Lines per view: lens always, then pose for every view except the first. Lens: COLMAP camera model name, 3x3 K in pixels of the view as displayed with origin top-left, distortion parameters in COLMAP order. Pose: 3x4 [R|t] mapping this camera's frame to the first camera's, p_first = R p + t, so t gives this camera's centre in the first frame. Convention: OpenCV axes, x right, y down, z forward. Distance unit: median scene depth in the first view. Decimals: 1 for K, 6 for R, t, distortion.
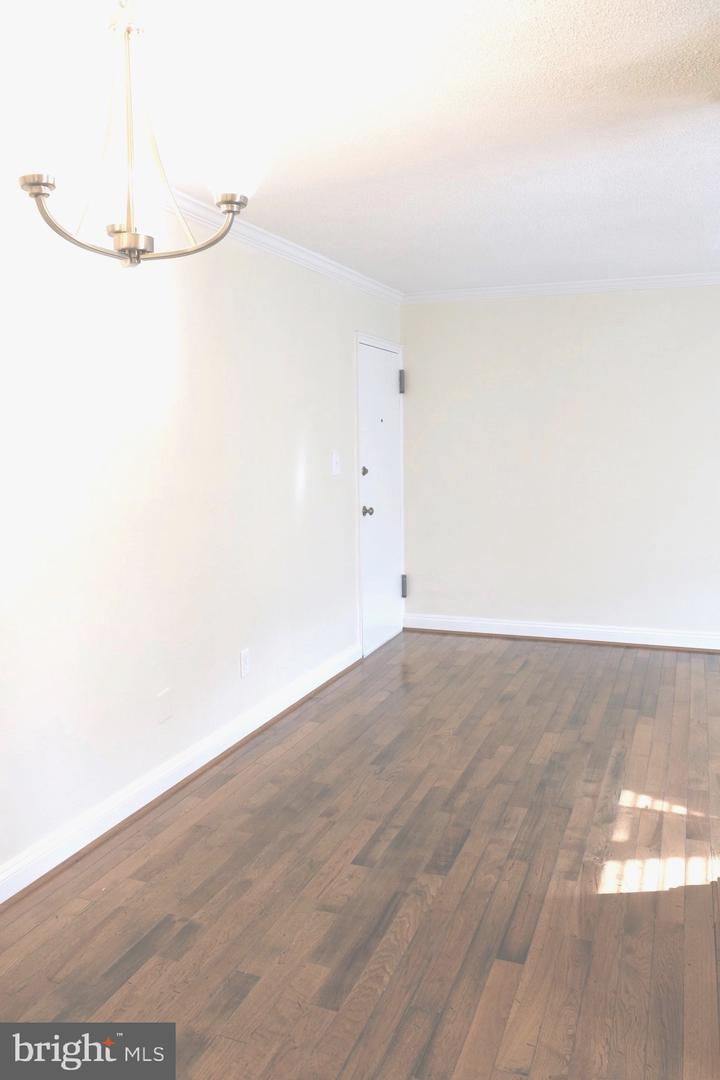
lens RADIAL K [[841.2, 0, 363.3], [0, 841.2, 539.6], [0, 0, 1]] dist [-0.023692, 0.018561]
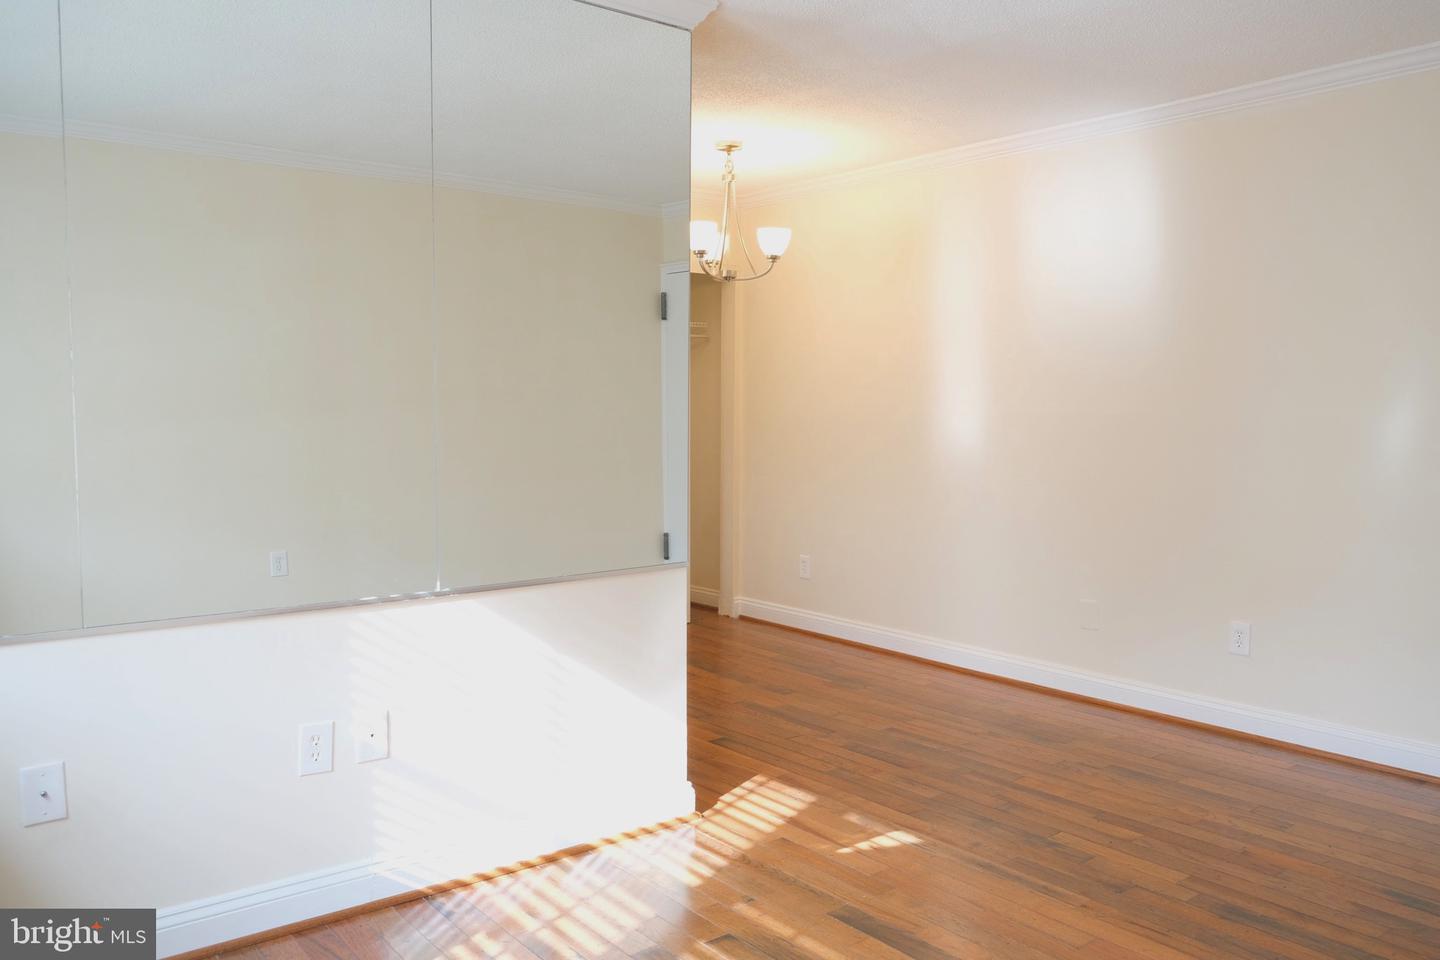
lens RADIAL K [[1121.7, 0, 722.5], [0, 1121.7, 479.9], [0, 0, 1]] dist [-0.023692, 0.018561]
pose [[-0.504273, 0.075478, -0.860239, 1.227352], [-0.098300, 0.984680, 0.144020, -0.127442], [0.857931, 0.157187, -0.489129, 1.317333]]
